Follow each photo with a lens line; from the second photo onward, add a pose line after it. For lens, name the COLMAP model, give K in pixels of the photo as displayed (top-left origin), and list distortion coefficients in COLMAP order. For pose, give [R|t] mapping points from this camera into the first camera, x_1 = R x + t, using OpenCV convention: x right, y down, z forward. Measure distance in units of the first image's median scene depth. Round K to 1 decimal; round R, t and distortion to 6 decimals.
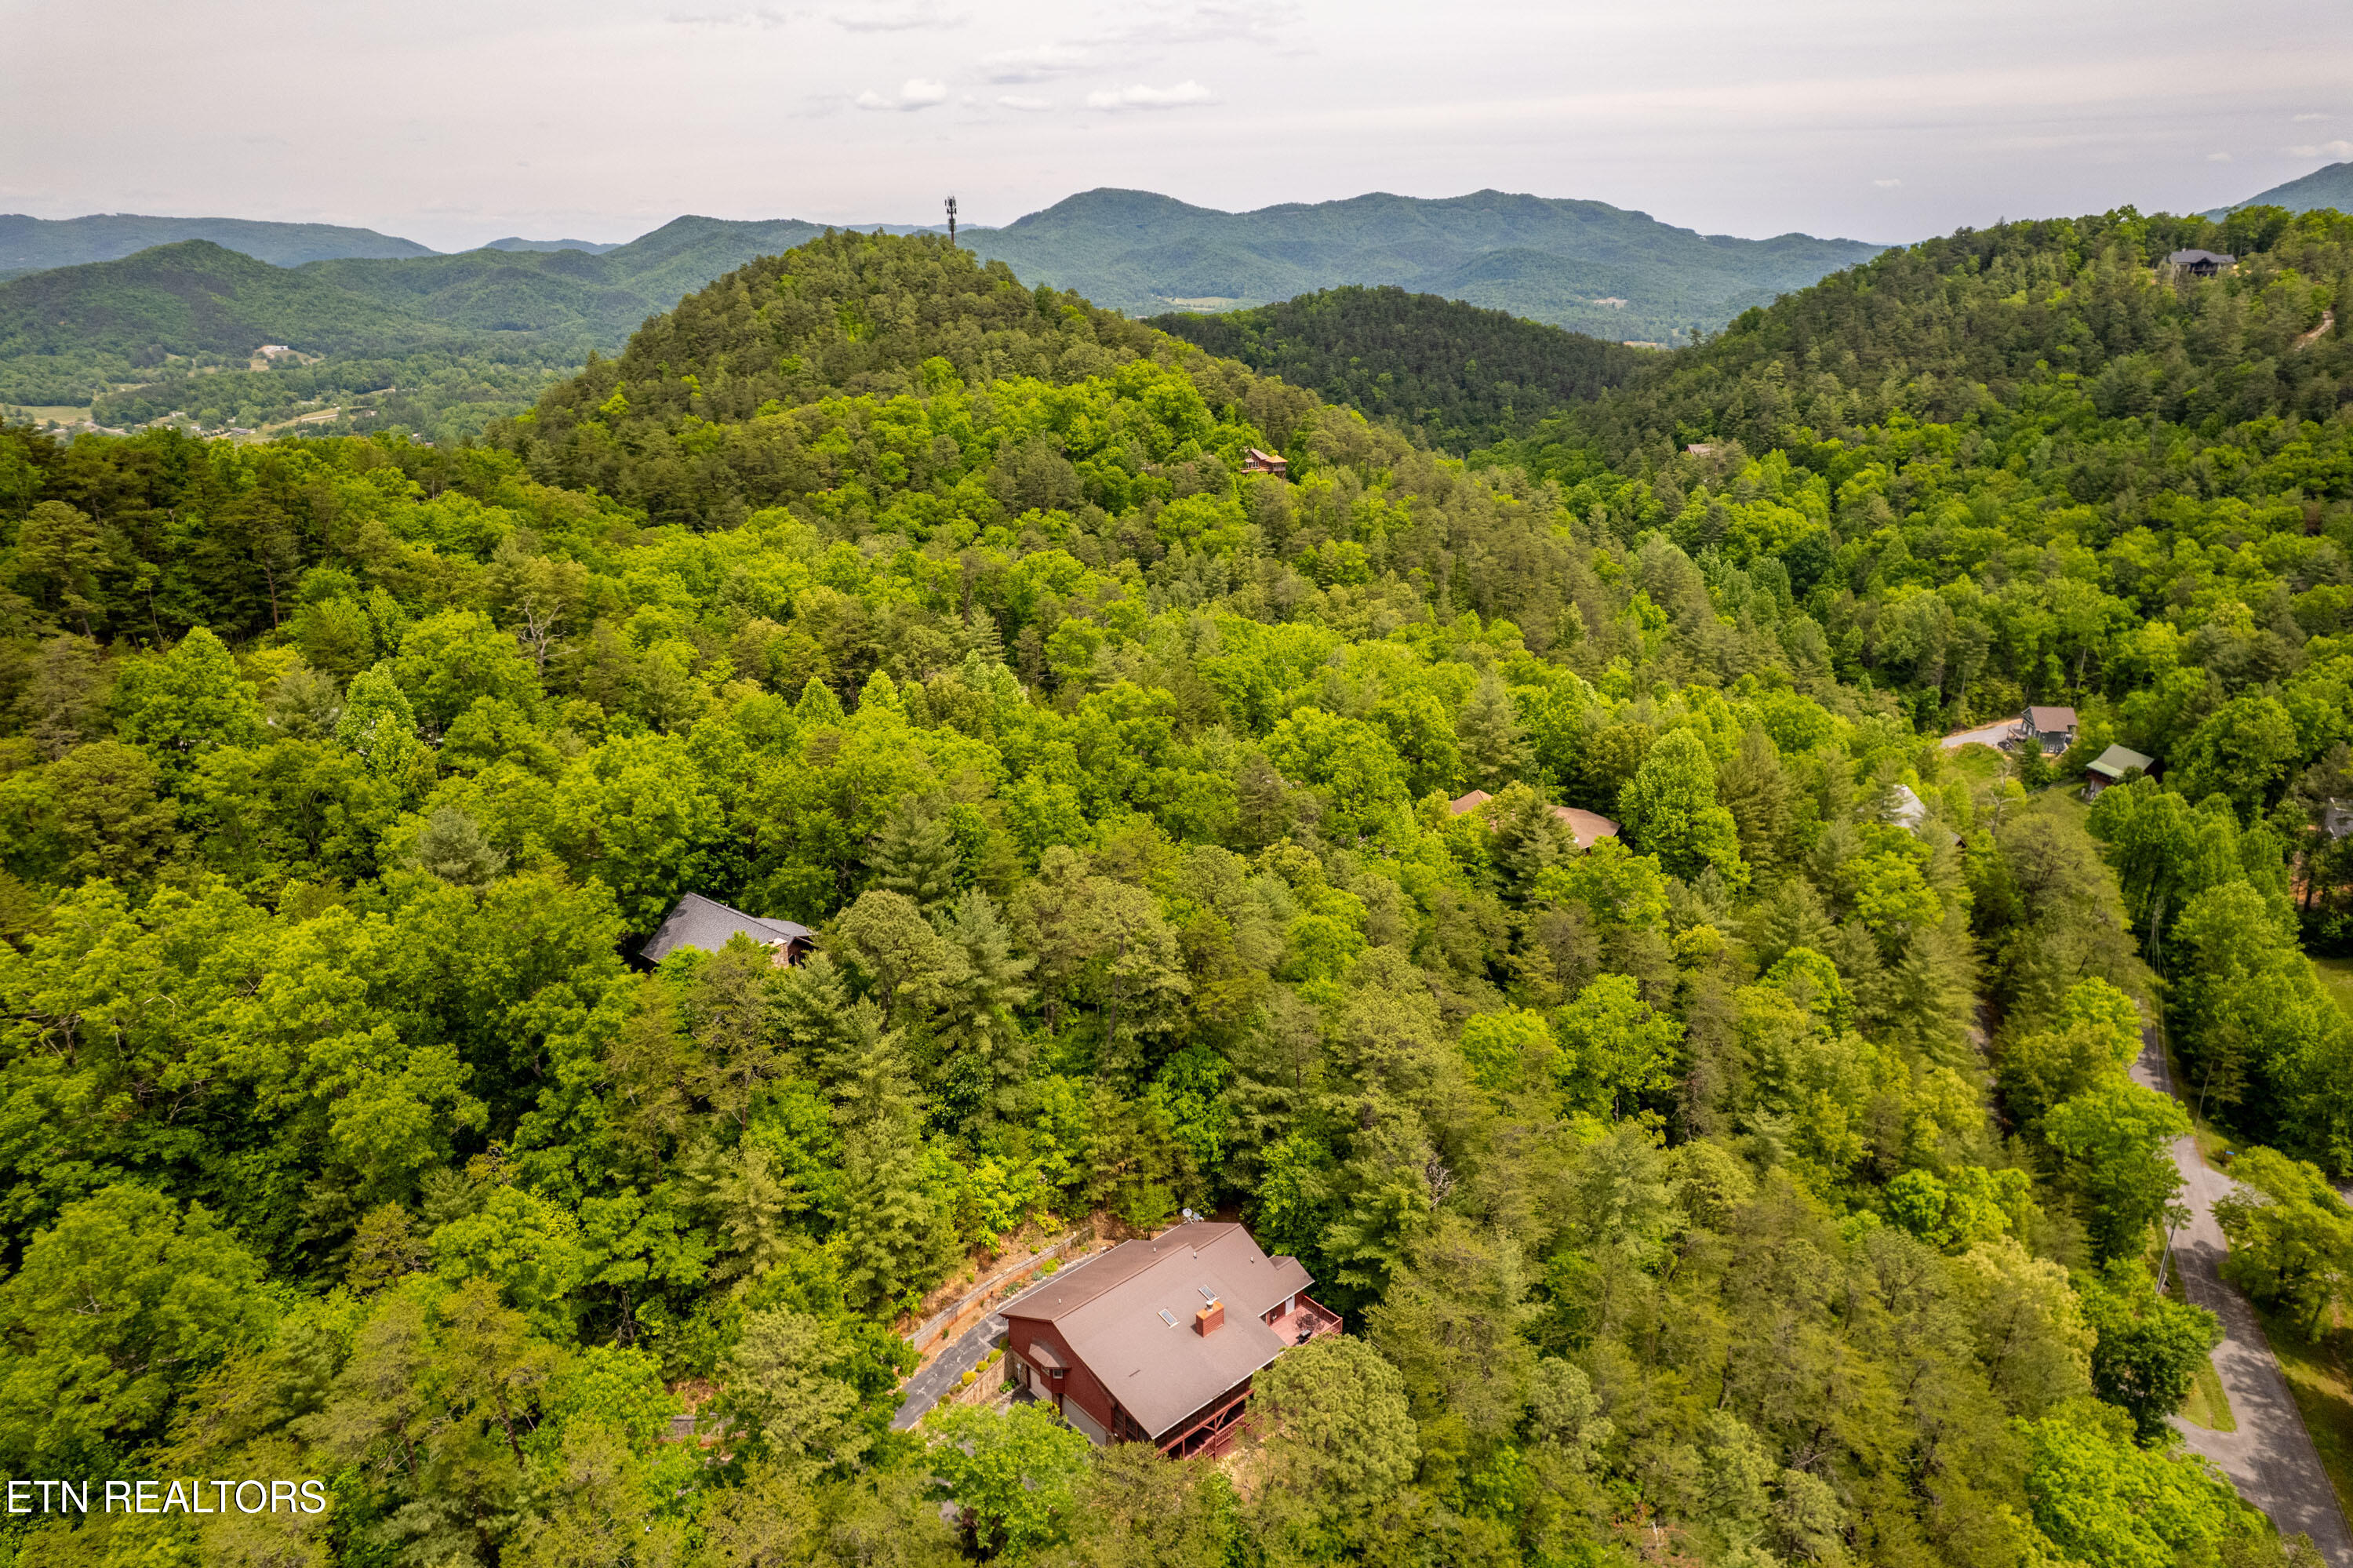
lens RADIAL K [[1510.0, 0, 1178.3], [0, 1510.0, 774.7], [0, 0, 1]] dist [-0.076404, 0.058551]
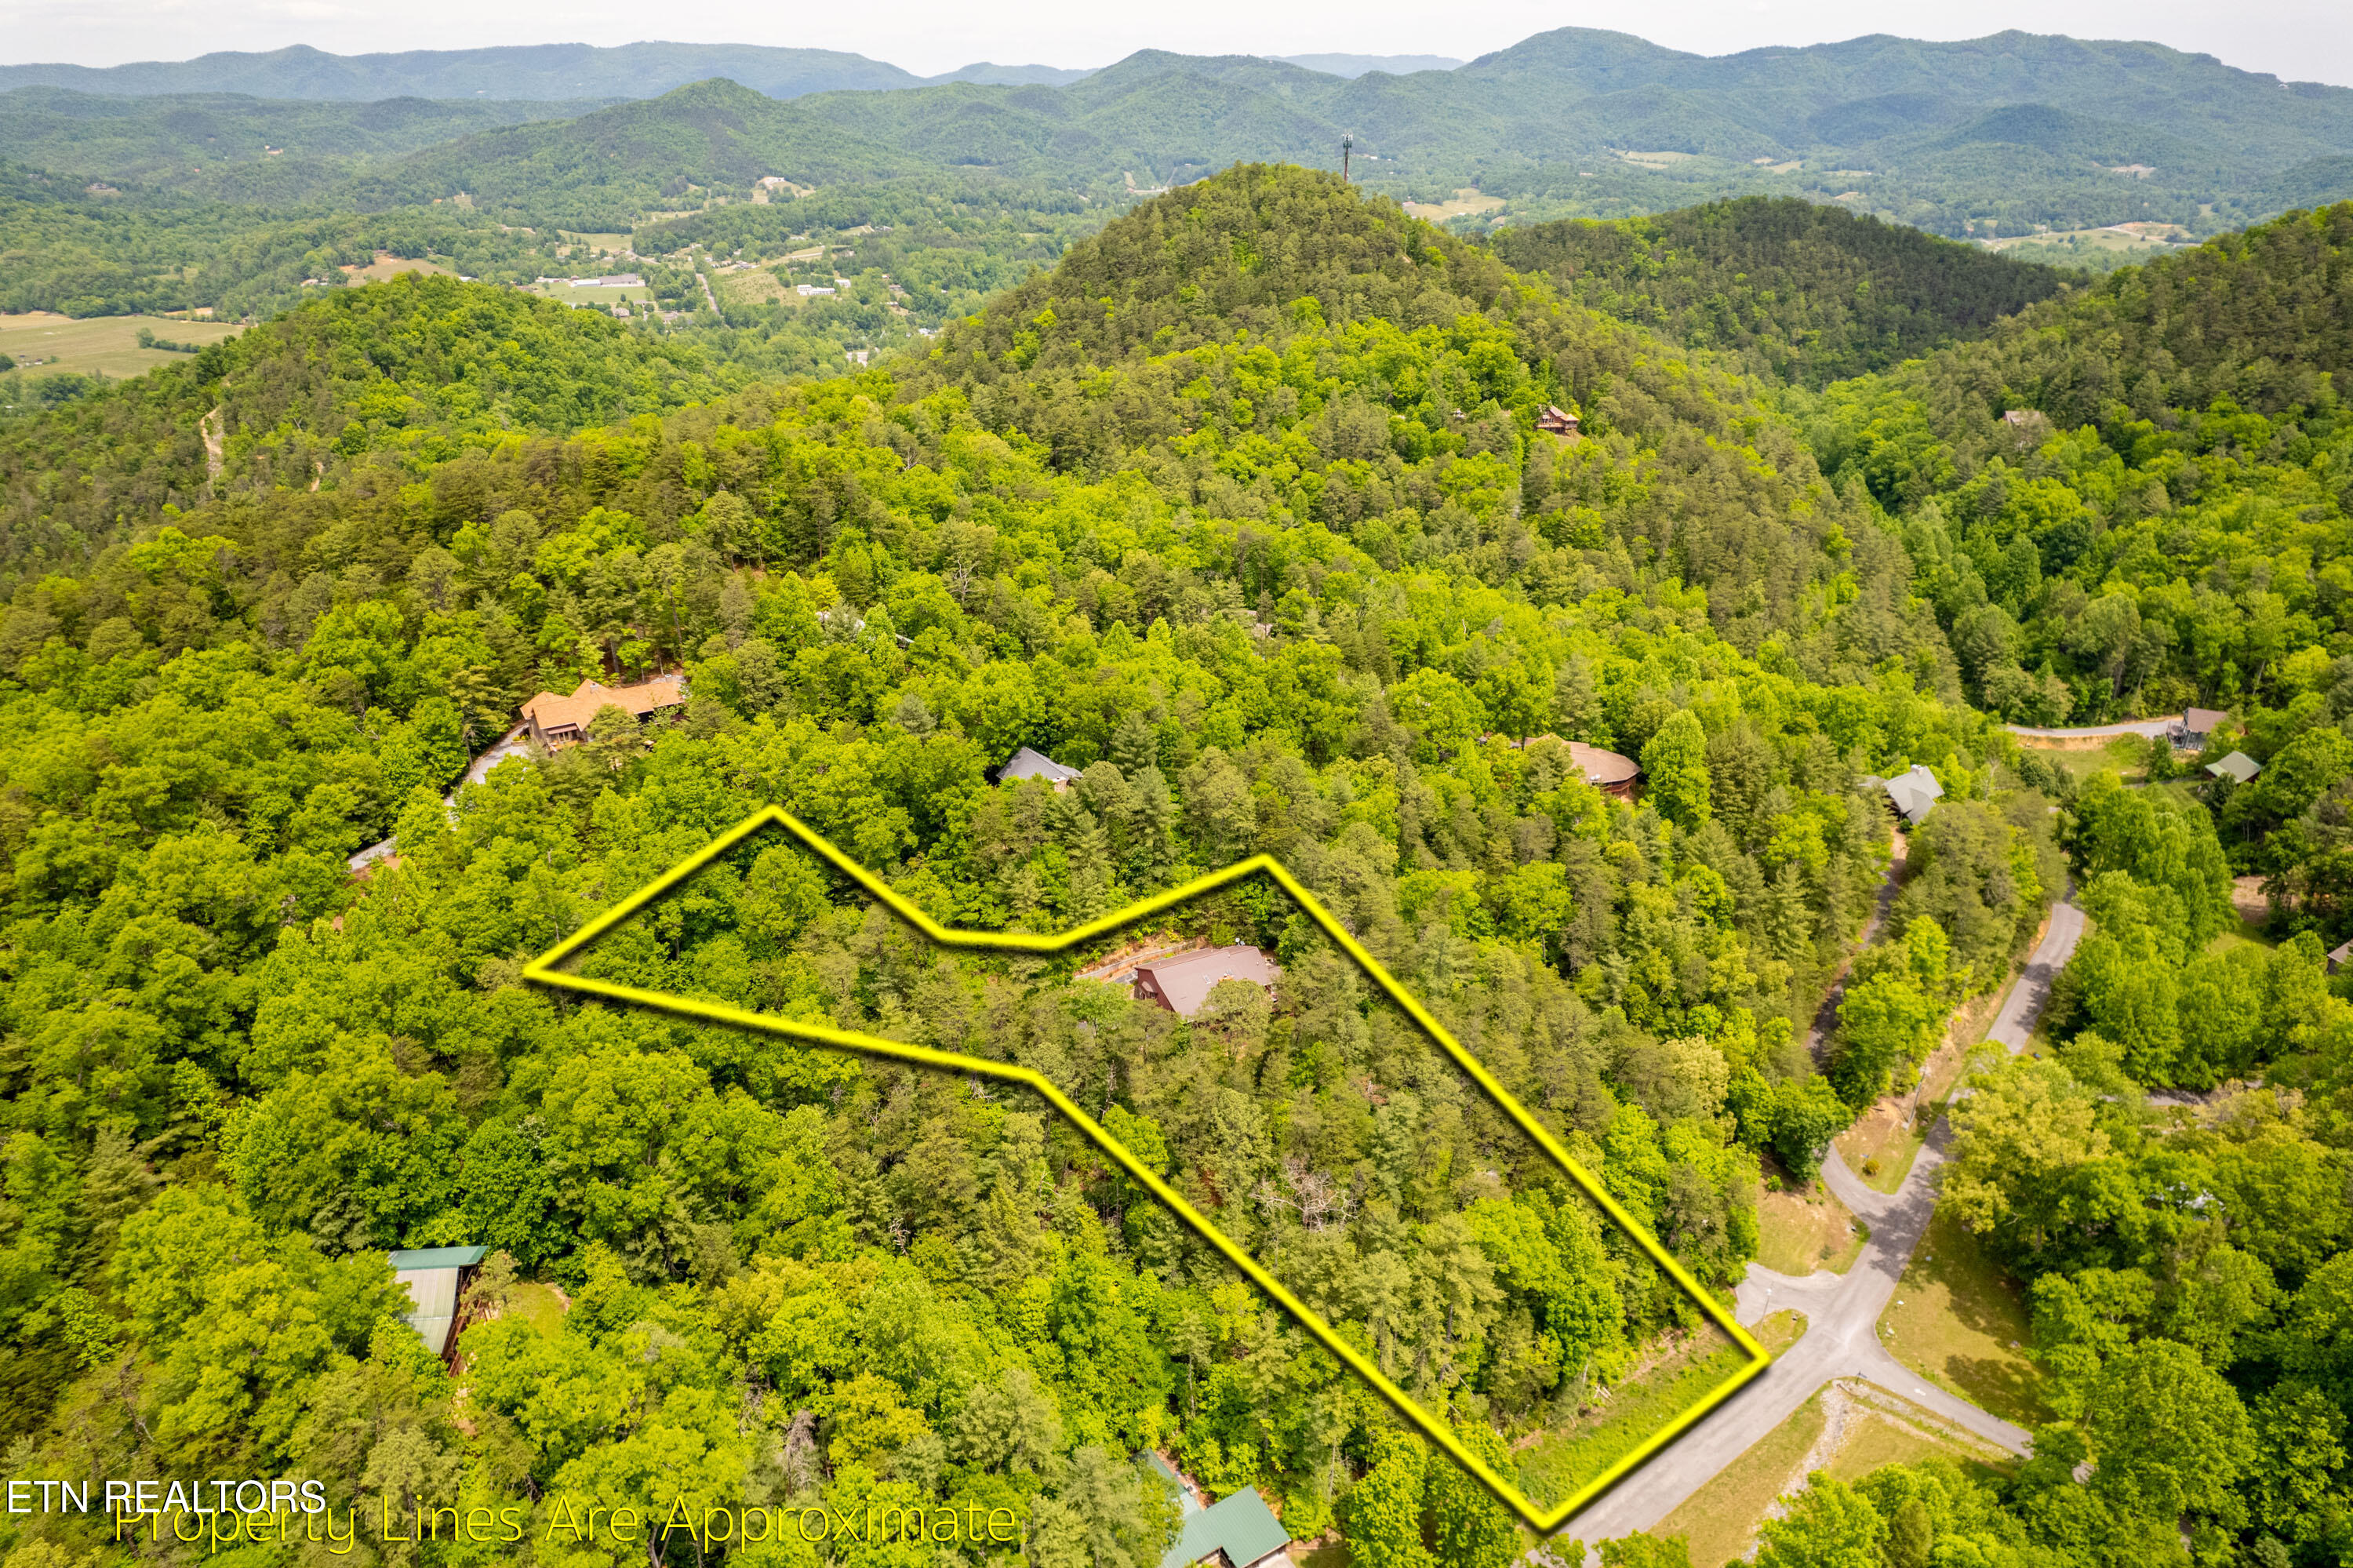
lens RADIAL K [[1510.0, 0, 1178.3], [0, 1510.0, 774.7], [0, 0, 1]] dist [-0.076404, 0.058551]
pose [[0.960215, 0.127832, -0.248288, 0.252988], [-0.102322, 0.988299, 0.113114, -0.091051], [0.259842, -0.083208, 0.962059, -0.588787]]
